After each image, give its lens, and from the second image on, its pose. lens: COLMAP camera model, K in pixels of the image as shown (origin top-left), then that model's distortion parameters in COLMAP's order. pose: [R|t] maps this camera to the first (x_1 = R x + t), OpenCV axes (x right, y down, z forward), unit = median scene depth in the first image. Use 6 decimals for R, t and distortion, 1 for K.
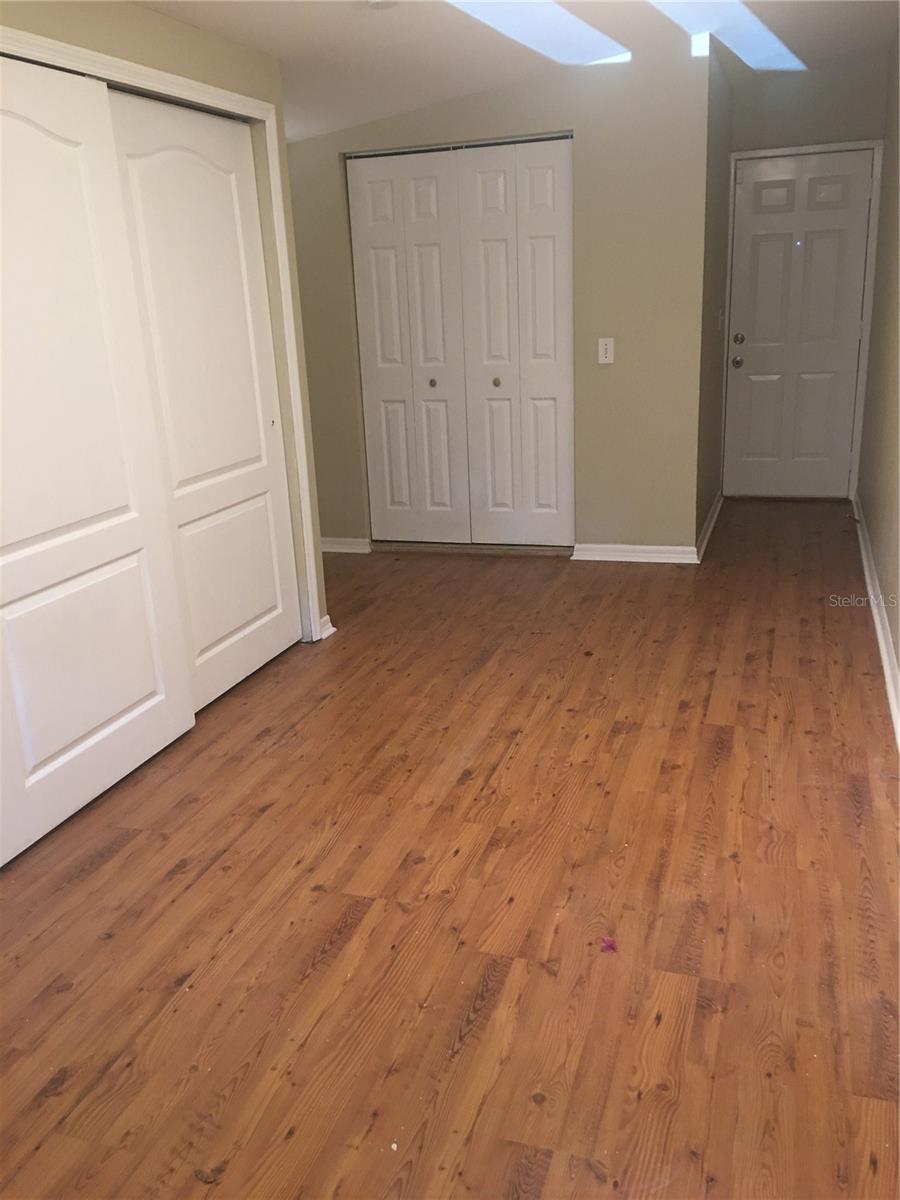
lens RADIAL K [[1030.3, 0, 450.0], [0, 1030.3, 600.0], [0, 0, 1]] dist [0.119499, -0.149147]
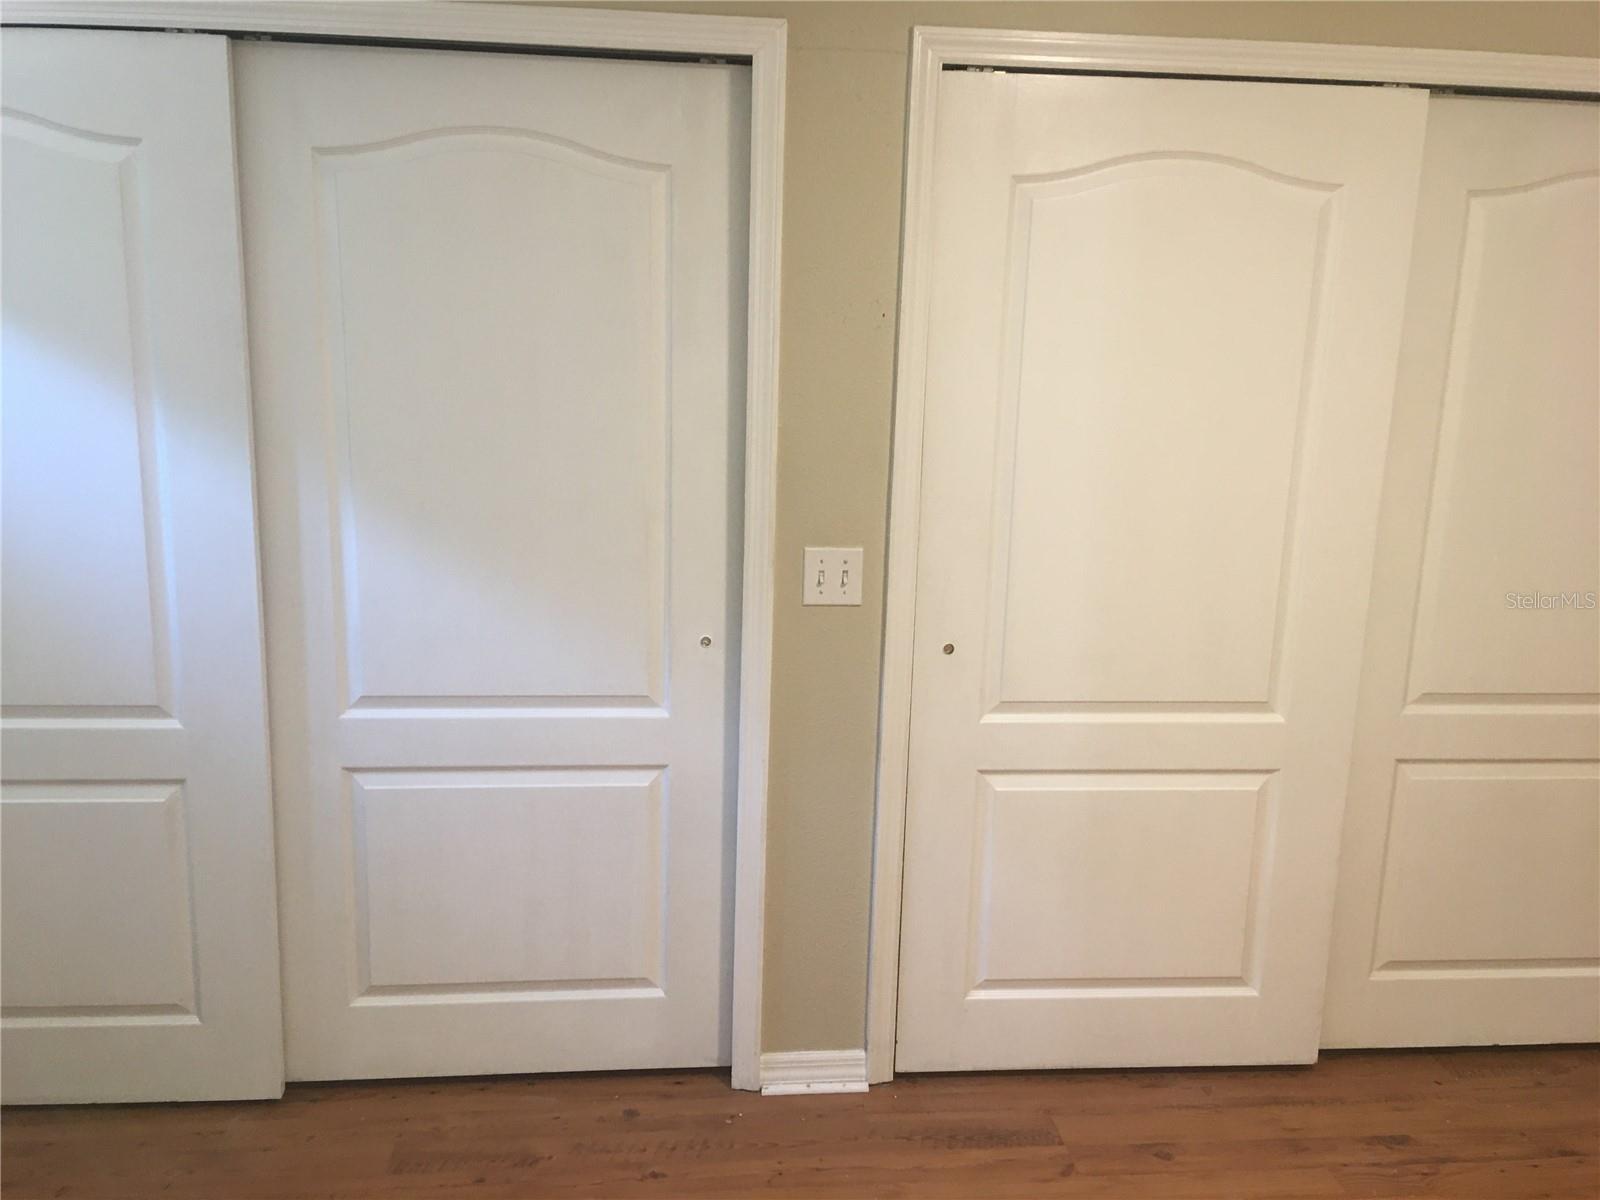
lens RADIAL K [[1373.7, 0, 799.6], [0, 1373.7, 610.9], [0, 0, 1]] dist [0.119499, -0.149147]
pose [[0.408989, 0.256421, -0.875772, 0.321418], [-0.310726, 0.941491, 0.130553, -0.162531], [0.858008, 0.218730, 0.464736, 0.300922]]
